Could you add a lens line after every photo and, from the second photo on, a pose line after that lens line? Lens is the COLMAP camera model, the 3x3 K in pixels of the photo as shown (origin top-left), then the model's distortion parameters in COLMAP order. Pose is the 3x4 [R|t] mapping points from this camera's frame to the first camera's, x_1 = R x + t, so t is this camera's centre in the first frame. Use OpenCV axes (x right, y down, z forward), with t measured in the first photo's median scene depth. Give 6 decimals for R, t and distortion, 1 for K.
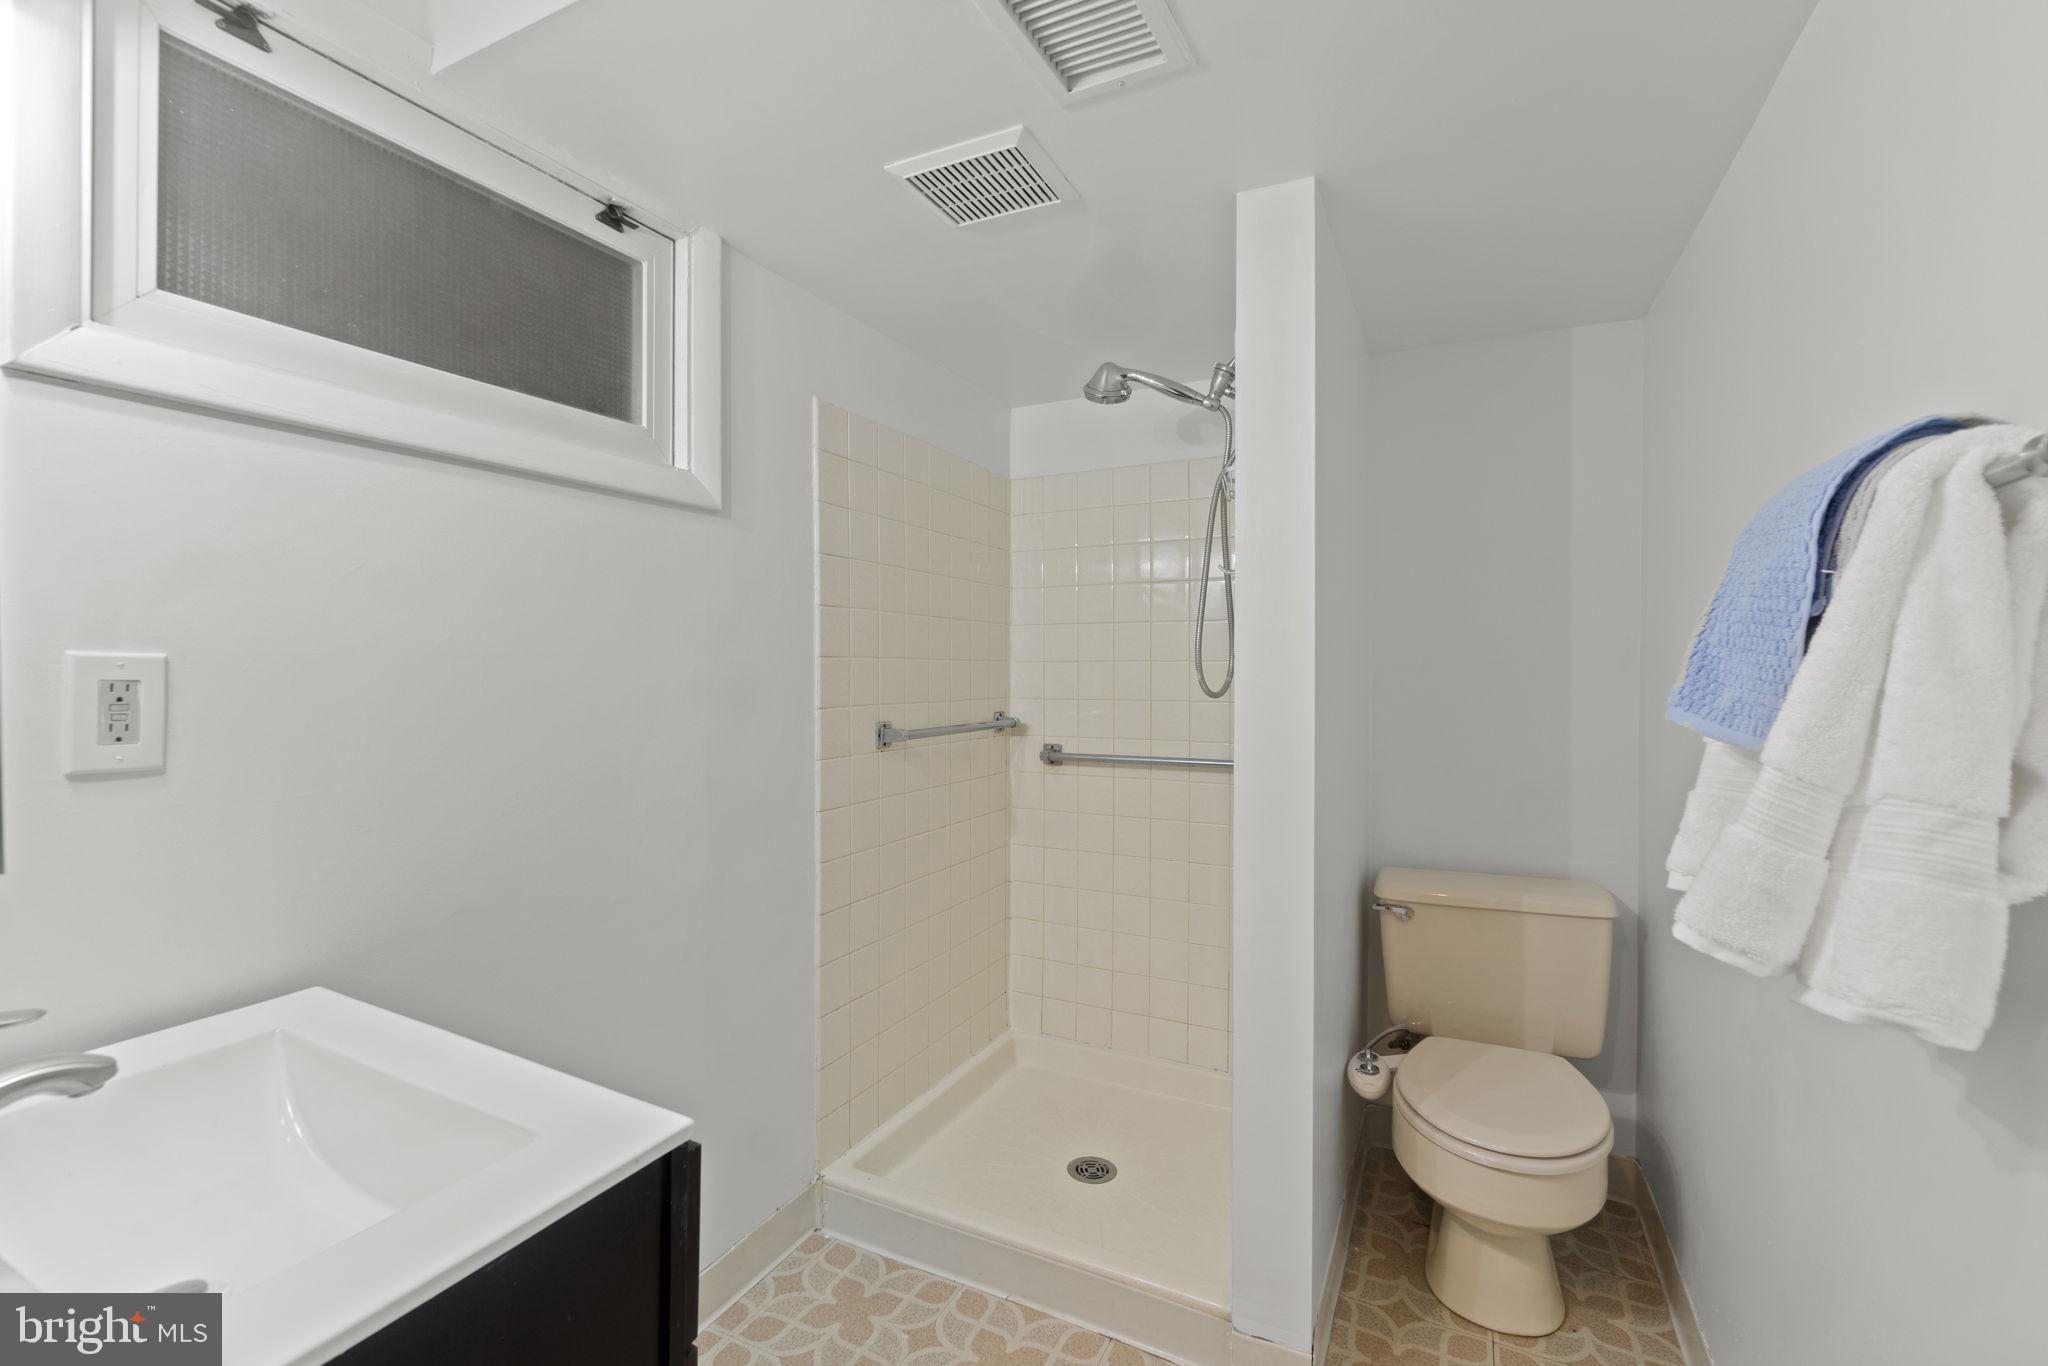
lens RADIAL K [[885.7, 0, 1020.6], [0, 885.7, 662.3], [0, 0, 1]] dist [0.000391, -0.000201]
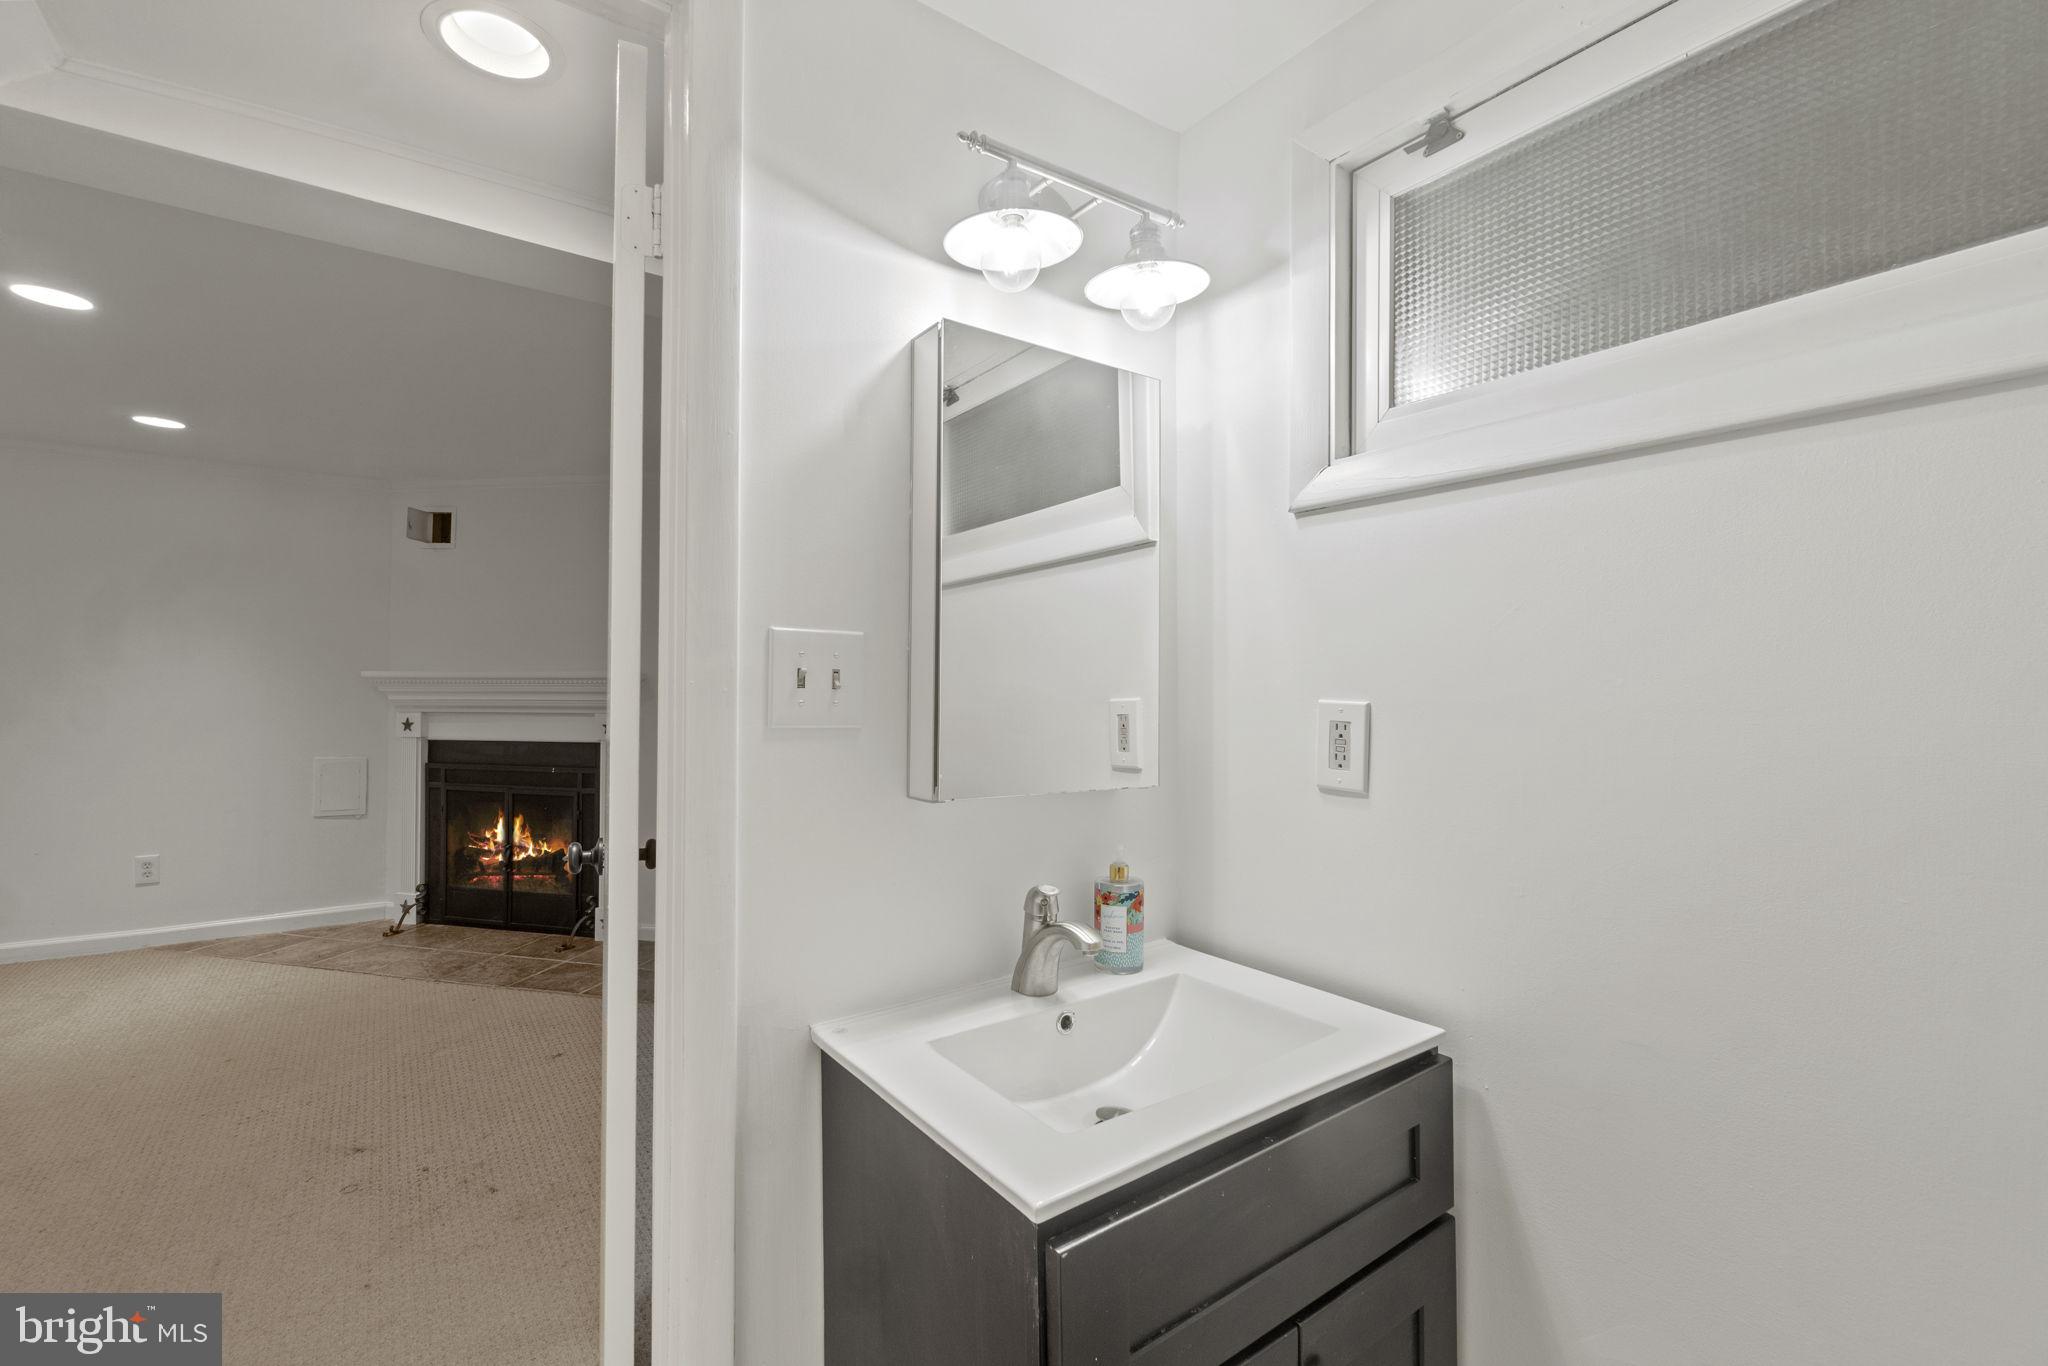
lens RADIAL K [[871.8, 0, 988.5], [0, 871.8, 682.1], [0, 0, 1]] dist [0.000876, 0.000023]
pose [[-0.472669, -0.009622, -0.881187, 0.390292], [-0.007160, 0.999949, -0.007079, -0.025861], [0.881211, 0.002963, -0.472714, 1.145825]]
